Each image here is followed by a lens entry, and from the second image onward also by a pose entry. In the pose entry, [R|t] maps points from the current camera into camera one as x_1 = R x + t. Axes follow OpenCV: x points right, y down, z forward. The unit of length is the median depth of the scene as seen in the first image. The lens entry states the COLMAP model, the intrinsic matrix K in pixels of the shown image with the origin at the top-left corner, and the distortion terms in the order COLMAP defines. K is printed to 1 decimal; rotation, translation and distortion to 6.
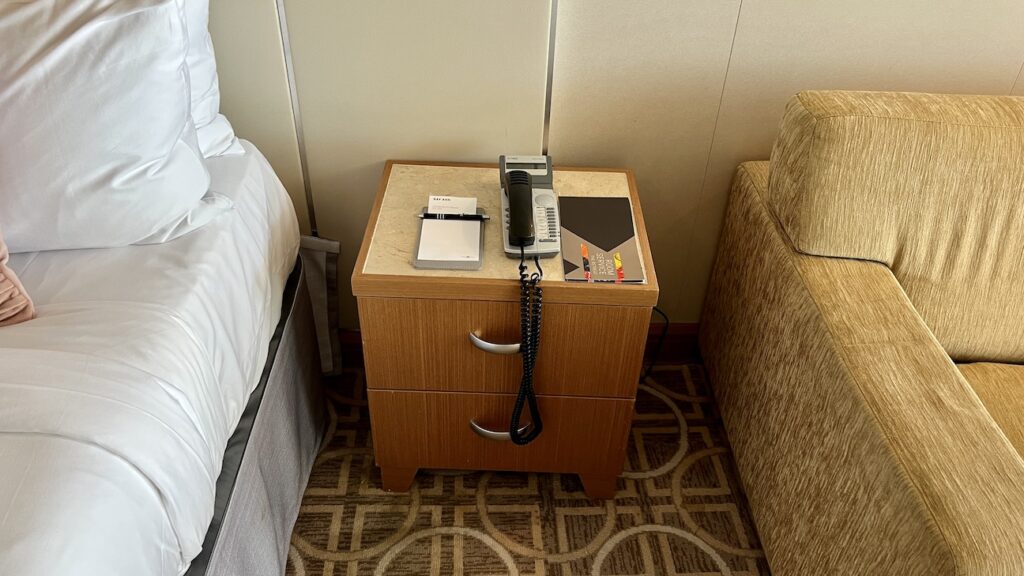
lens RADIAL K [[782.5, 0, 512.0], [0, 782.5, 288.0], [0, 0, 1]] dist [0.028238, -0.009889]
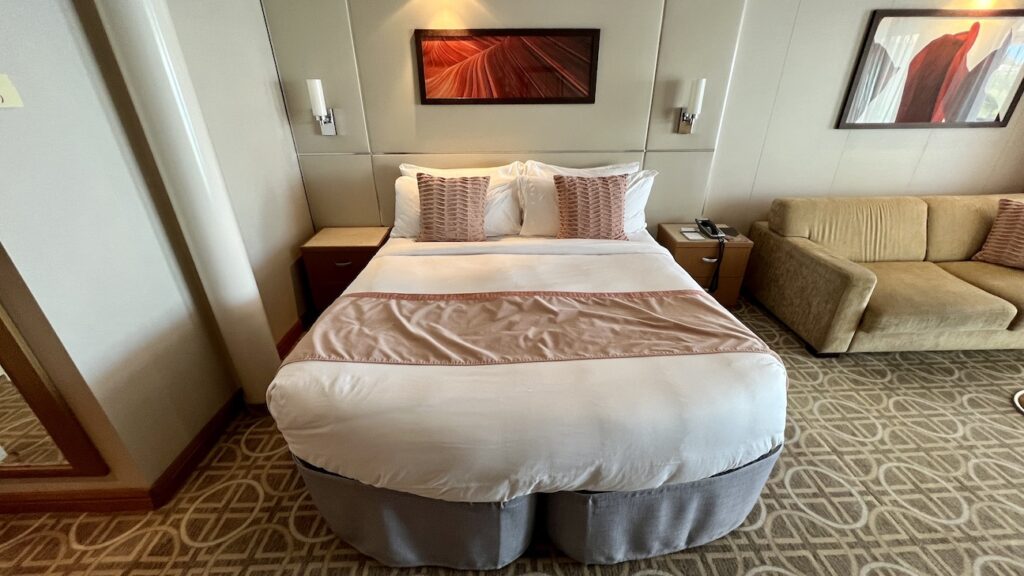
lens RADIAL K [[407.0, 0, 510.6], [0, 407.0, 284.9], [0, 0, 1]] dist [0.000631, 0.000059]
pose [[0.999406, -0.033707, -0.007221, -1.007795], [0.031601, 0.979540, -0.198755, 0.564296], [0.013773, 0.198409, 0.980023, -0.975690]]
